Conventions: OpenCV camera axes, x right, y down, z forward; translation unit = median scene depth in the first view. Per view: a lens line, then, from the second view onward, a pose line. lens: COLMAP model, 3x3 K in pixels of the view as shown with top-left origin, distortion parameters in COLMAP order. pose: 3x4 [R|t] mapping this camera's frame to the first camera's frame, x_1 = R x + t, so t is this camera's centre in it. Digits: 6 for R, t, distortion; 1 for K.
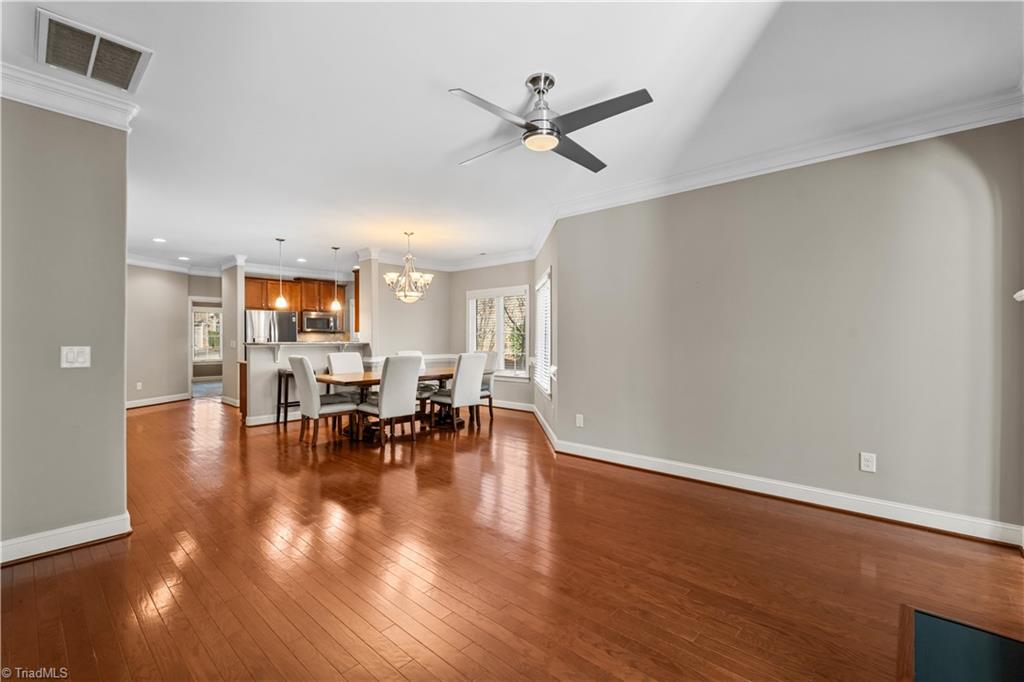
lens RADIAL K [[454.5, 0, 506.6], [0, 454.5, 344.4], [0, 0, 1]] dist [-0.010043, -0.000948]
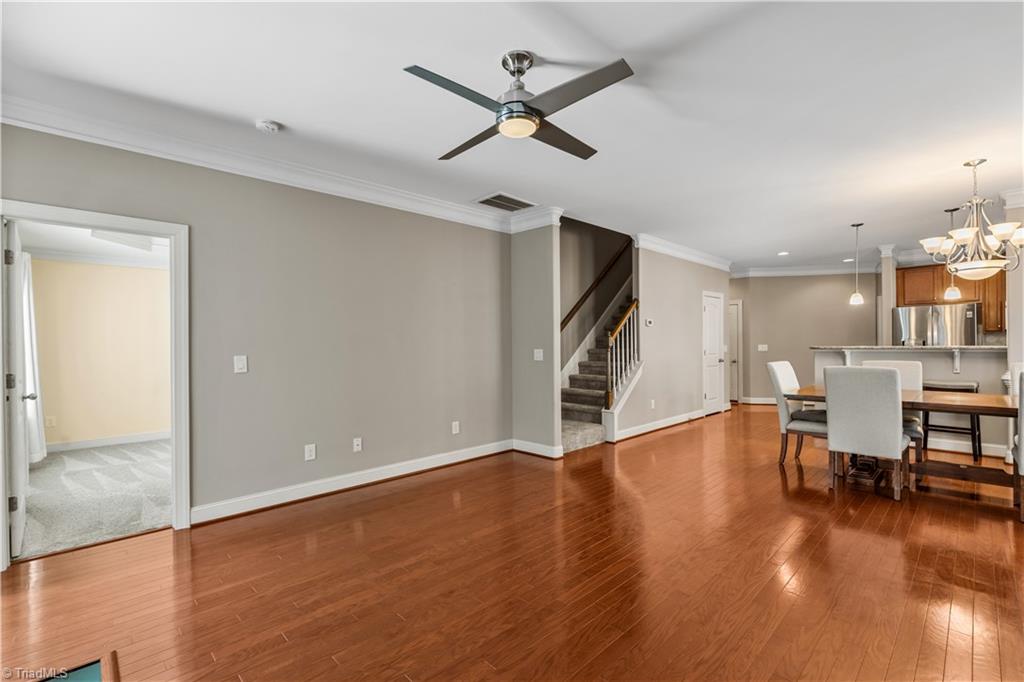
lens RADIAL K [[454.5, 0, 506.6], [0, 454.5, 344.4], [0, 0, 1]] dist [-0.010043, -0.000948]
pose [[-0.058724, -0.003084, -0.998270, 0.486867], [-0.002814, 0.999992, -0.002924, -0.005095], [0.998270, 0.002637, -0.058732, 0.510276]]
